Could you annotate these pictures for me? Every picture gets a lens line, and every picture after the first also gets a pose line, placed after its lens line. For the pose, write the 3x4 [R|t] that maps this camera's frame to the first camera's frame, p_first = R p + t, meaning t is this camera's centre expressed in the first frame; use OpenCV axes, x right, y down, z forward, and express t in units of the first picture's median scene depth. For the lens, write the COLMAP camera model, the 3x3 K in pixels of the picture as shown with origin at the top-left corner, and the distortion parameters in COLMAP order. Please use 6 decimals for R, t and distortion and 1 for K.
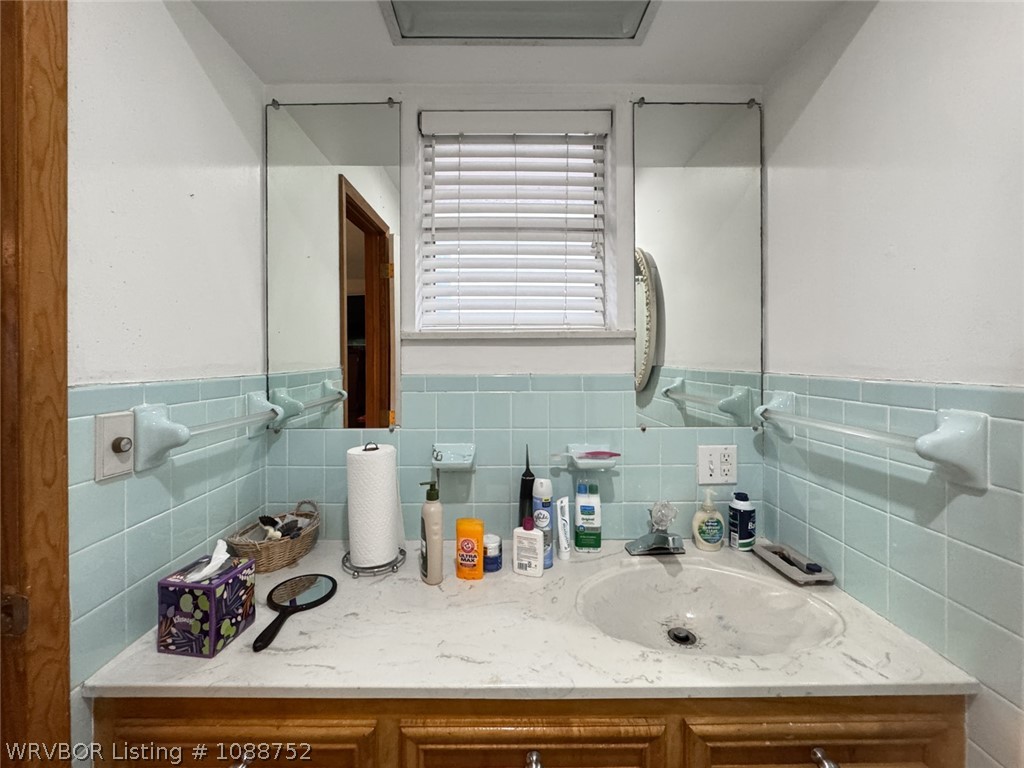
lens RADIAL K [[419.5, 0, 507.2], [0, 419.5, 357.8], [0, 0, 1]] dist [-0.000978, -0.000151]
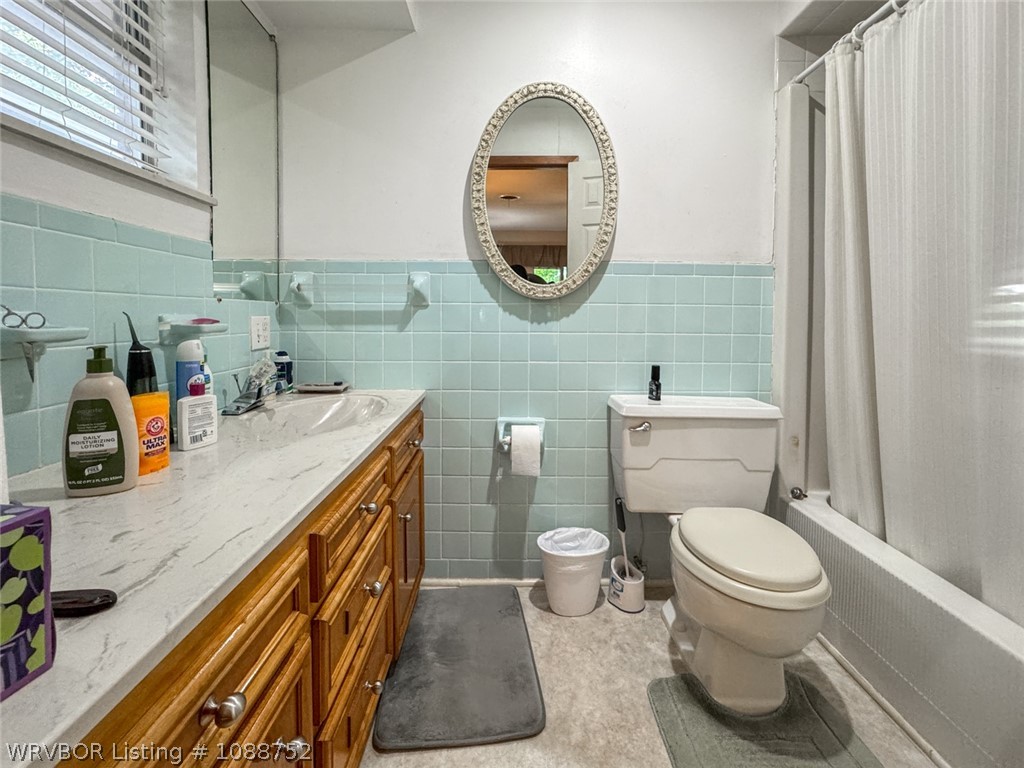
lens RADIAL K [[415.6, 0, 507.9], [0, 415.6, 314.4], [0, 0, 1]] dist [-0.000213, 0.000074]
pose [[0.020128, -0.010062, 0.999747, -0.789619], [-0.003160, 0.999944, 0.010127, 0.235109], [-0.999792, -0.003363, 0.020095, 0.354318]]
